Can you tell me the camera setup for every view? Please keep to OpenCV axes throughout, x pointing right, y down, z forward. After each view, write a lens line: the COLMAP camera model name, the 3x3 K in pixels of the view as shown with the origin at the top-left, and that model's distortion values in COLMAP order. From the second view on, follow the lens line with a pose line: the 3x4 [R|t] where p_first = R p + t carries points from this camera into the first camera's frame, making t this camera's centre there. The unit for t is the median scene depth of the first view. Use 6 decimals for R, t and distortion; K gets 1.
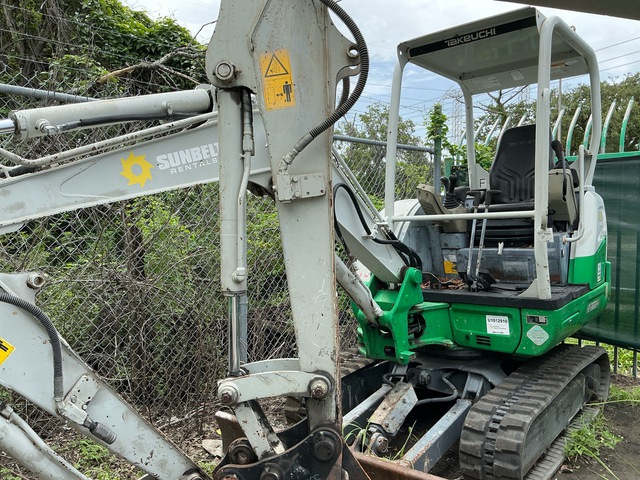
lens RADIAL K [[523.7, 0, 322.3], [0, 523.7, 251.9], [0, 0, 1]] dist [0.166784, -0.001555]
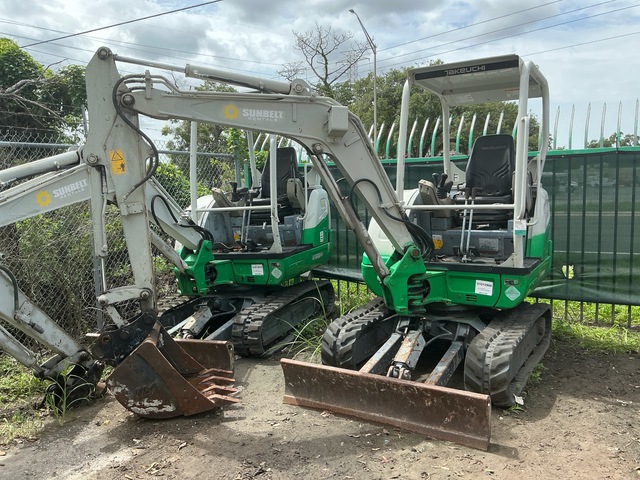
lens RADIAL K [[506.2, 0, 320.0], [0, 506.2, 240.0], [0, 0, 1]] dist [0.063995, -0.070804]
pose [[0.955925, -0.054320, 0.288542, 0.049400], [0.044981, 0.998230, 0.038902, -0.018870], [-0.290145, -0.024208, 0.956676, -0.707804]]
